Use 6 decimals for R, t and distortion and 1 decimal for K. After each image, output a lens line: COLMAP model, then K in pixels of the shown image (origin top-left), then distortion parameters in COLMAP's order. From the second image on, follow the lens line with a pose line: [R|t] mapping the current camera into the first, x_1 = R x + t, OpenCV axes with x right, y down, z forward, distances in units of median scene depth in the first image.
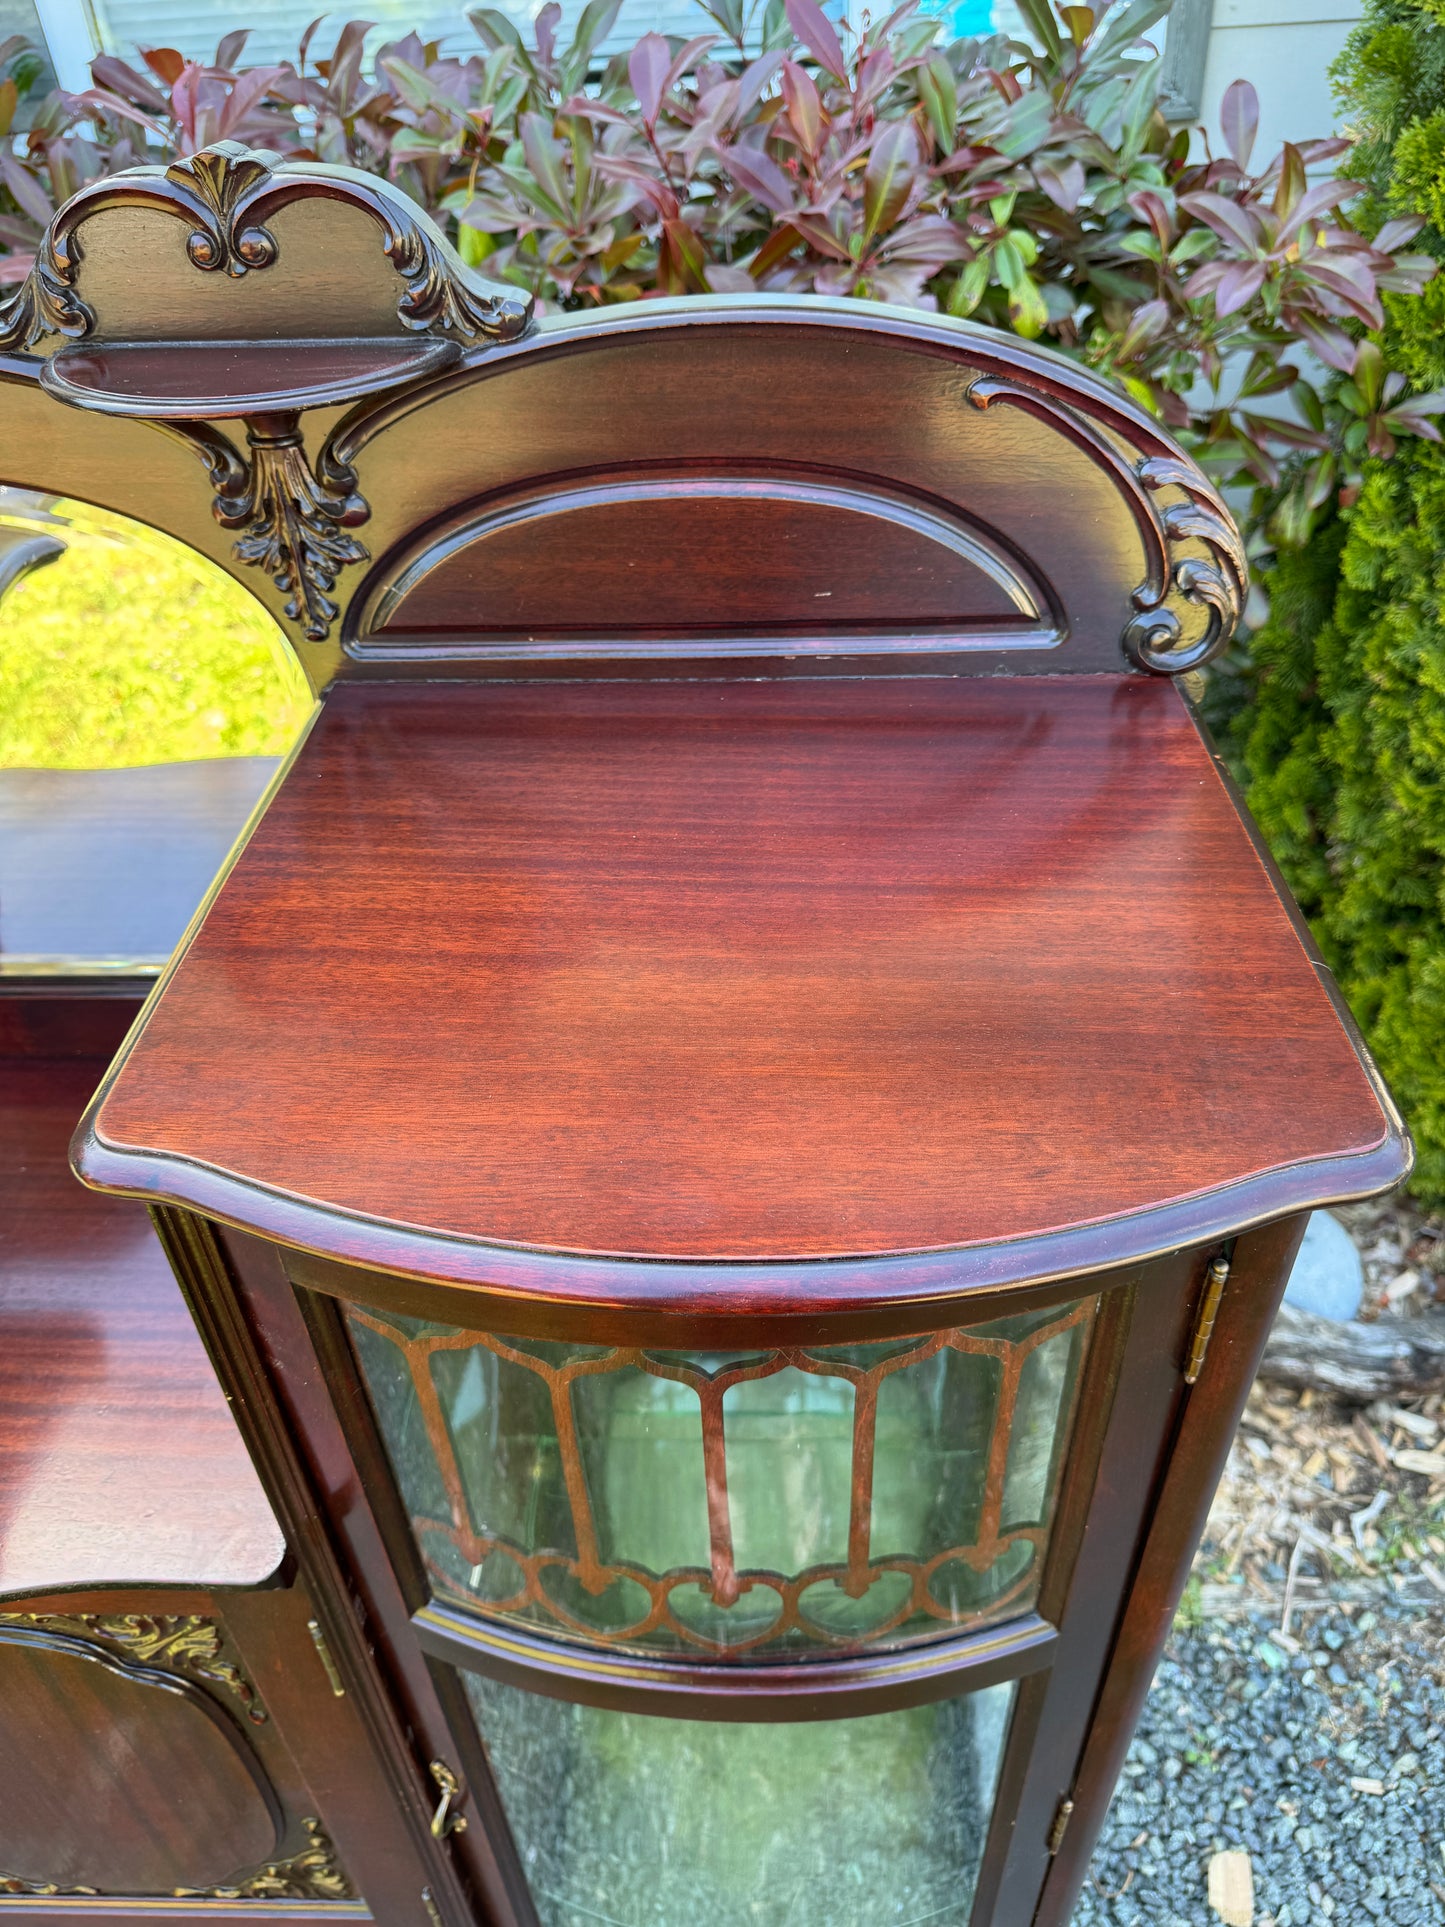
lens RADIAL K [[1391.4, 0, 737.8], [0, 1391.4, 949.3], [0, 0, 1]] dist [-0.004797, 0.000497]
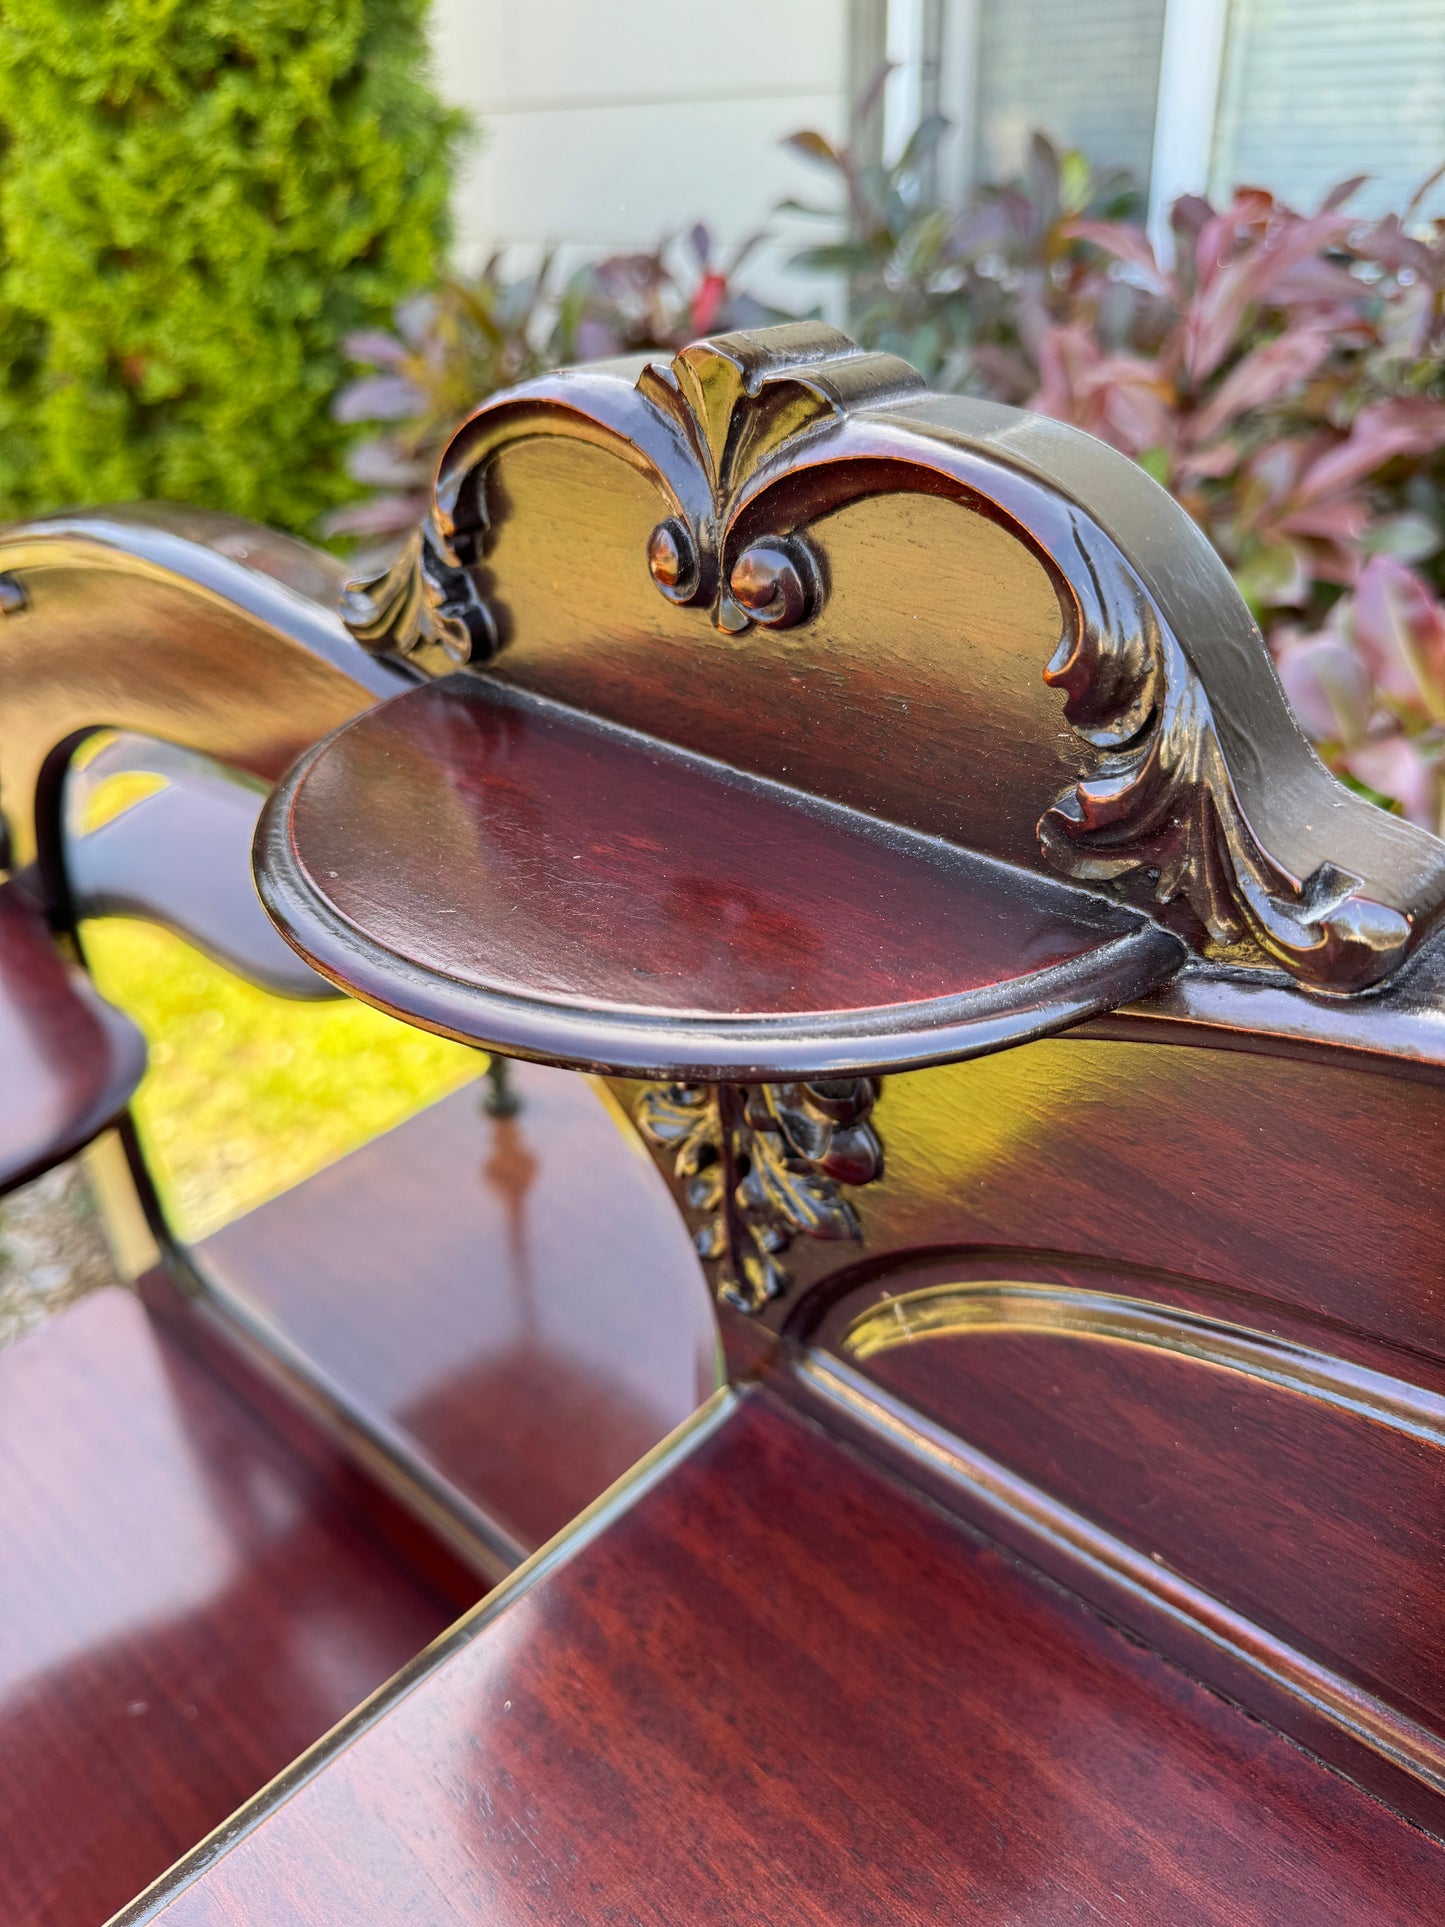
lens RADIAL K [[1391.4, 0, 711.2], [0, 1391.4, 959.6], [0, 0, 1]] dist [-0.004797, 0.000497]
pose [[0.777507, 0.338928, -0.529727, -0.110915], [-0.374971, 0.926078, 0.042155, -0.413491], [0.504856, 0.165857, 0.847120, 0.668229]]
